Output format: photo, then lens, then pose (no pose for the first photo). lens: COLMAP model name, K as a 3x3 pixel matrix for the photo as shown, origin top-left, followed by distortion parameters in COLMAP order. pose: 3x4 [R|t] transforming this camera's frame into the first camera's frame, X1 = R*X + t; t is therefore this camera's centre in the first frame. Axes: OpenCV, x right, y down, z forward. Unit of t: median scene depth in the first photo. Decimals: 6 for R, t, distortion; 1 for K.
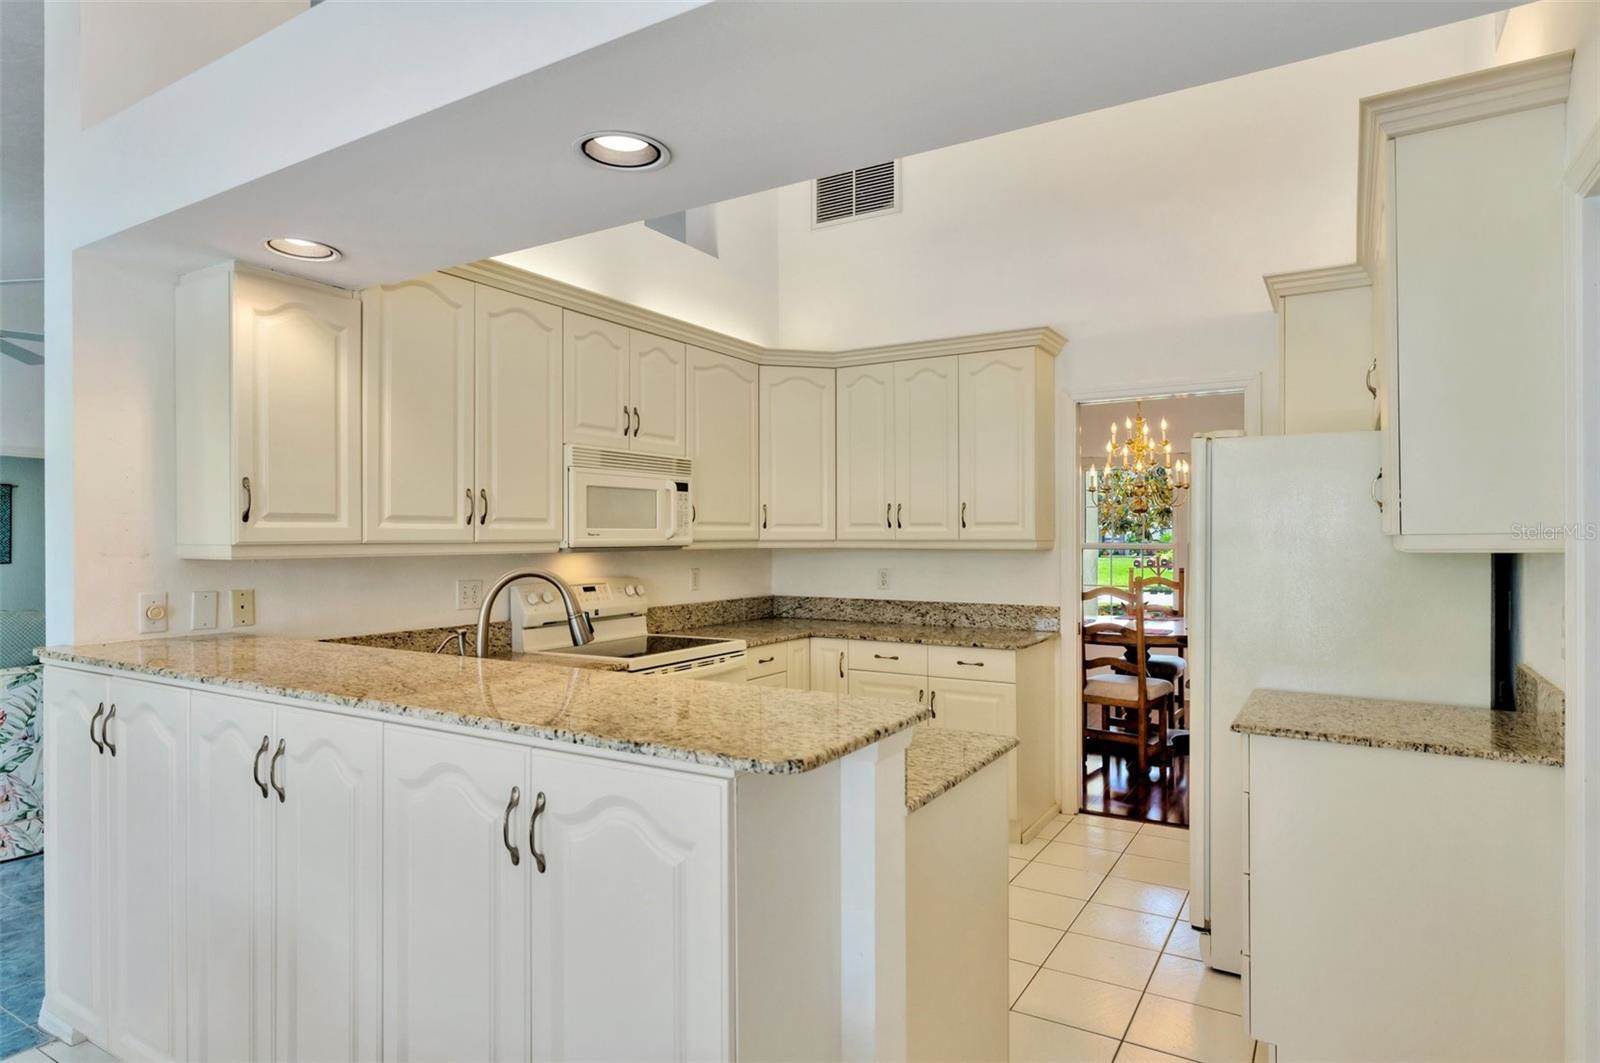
lens RADIAL K [[899.6, 0, 800.0], [0, 899.6, 531.5], [0, 0, 1]] dist [-0.000402, -0.000219]
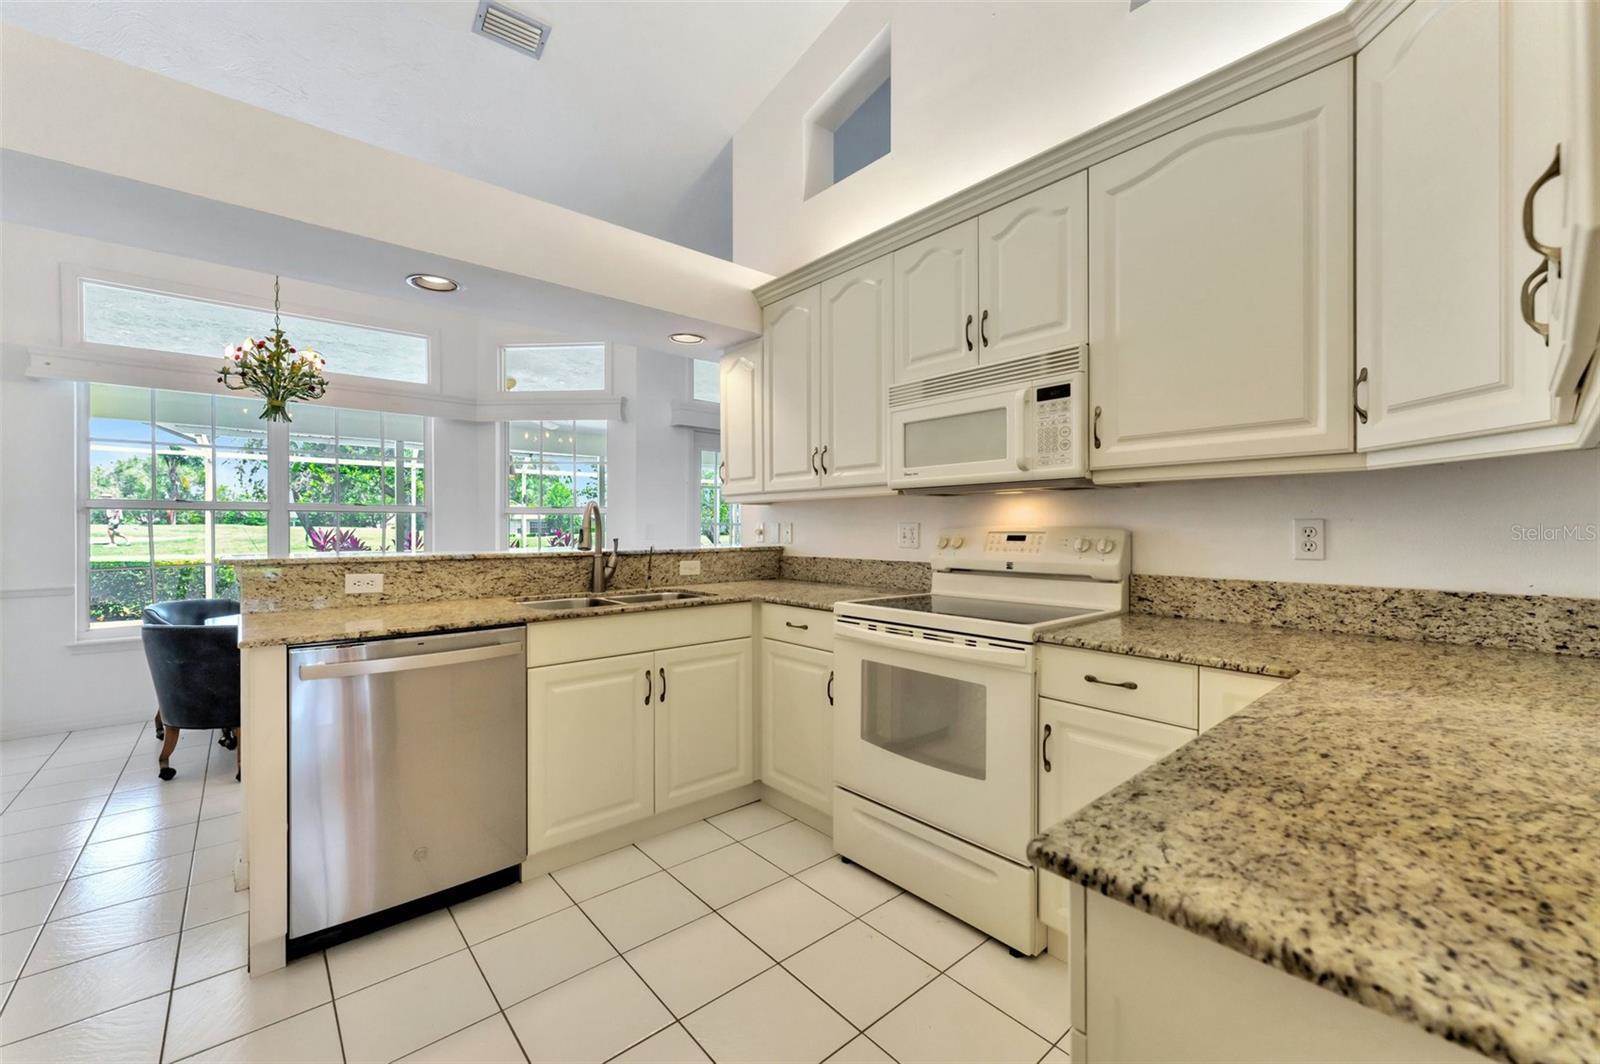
lens RADIAL K [[641.6, 0, 800.0], [0, 641.6, 532.0], [0, 0, 1]] dist [0.001717, 0.000042]
pose [[-0.304709, 0.007211, -0.952418, 0.404818], [0.006412, 0.999964, 0.005520, 0.054257], [0.952424, -0.004425, -0.304744, 1.001416]]
